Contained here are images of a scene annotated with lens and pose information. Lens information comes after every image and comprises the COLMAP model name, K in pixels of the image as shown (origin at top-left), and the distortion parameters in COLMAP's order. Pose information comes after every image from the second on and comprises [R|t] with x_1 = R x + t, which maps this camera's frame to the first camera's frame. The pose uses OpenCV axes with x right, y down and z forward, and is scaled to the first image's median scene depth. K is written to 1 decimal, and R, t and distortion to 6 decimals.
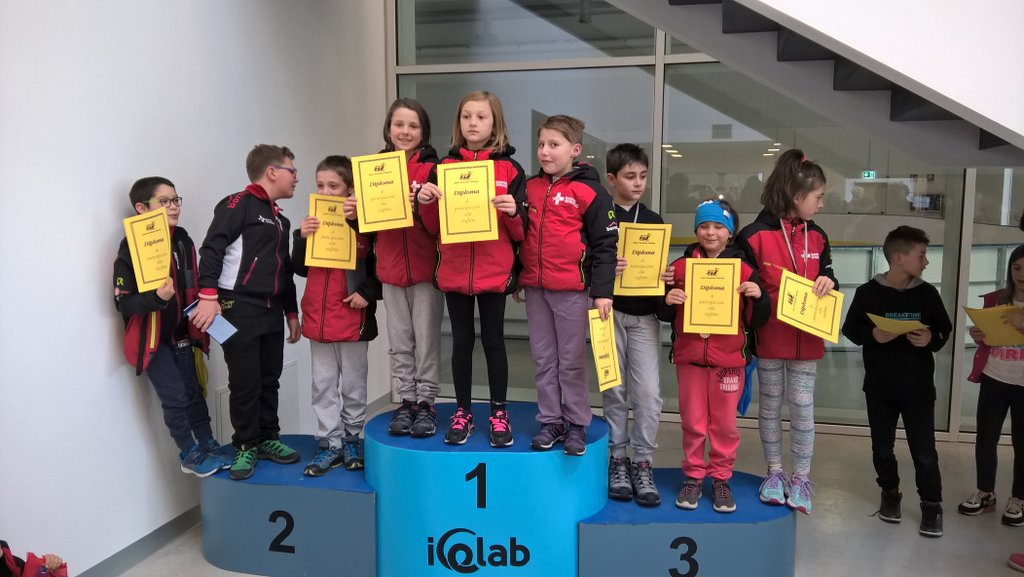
lens RADIAL K [[858.7, 0, 508.0], [0, 858.7, 288.9], [0, 0, 1]] dist [0.072145, -0.178825]
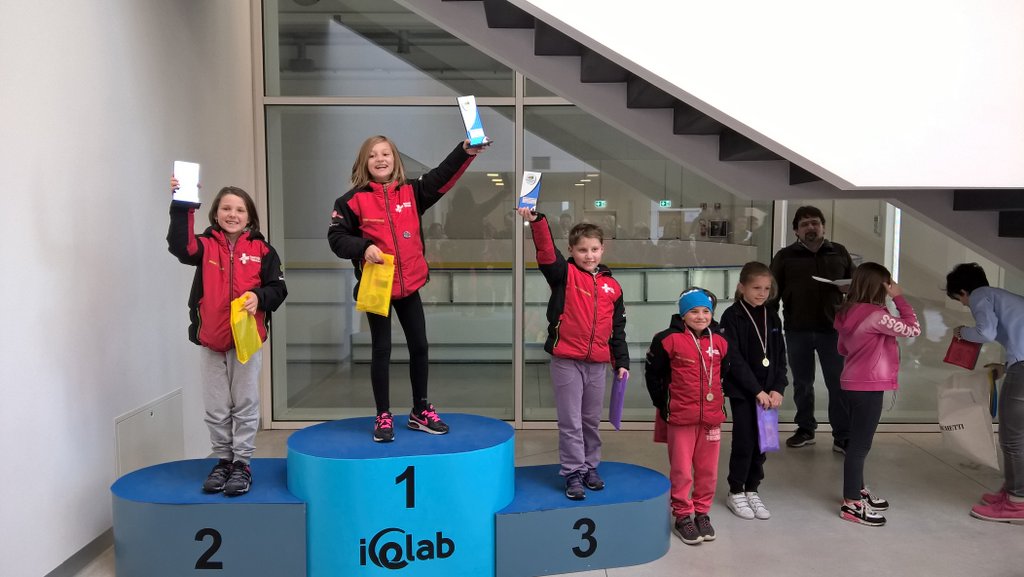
lens RADIAL K [[858.7, 0, 526.3], [0, 858.7, 295.0], [0, 0, 1]] dist [0.072145, -0.178825]
pose [[0.968334, -0.020412, 0.248823, -0.154256], [0.026069, 0.999471, -0.019461, 0.008602], [-0.248294, 0.025331, 0.968353, -0.106360]]
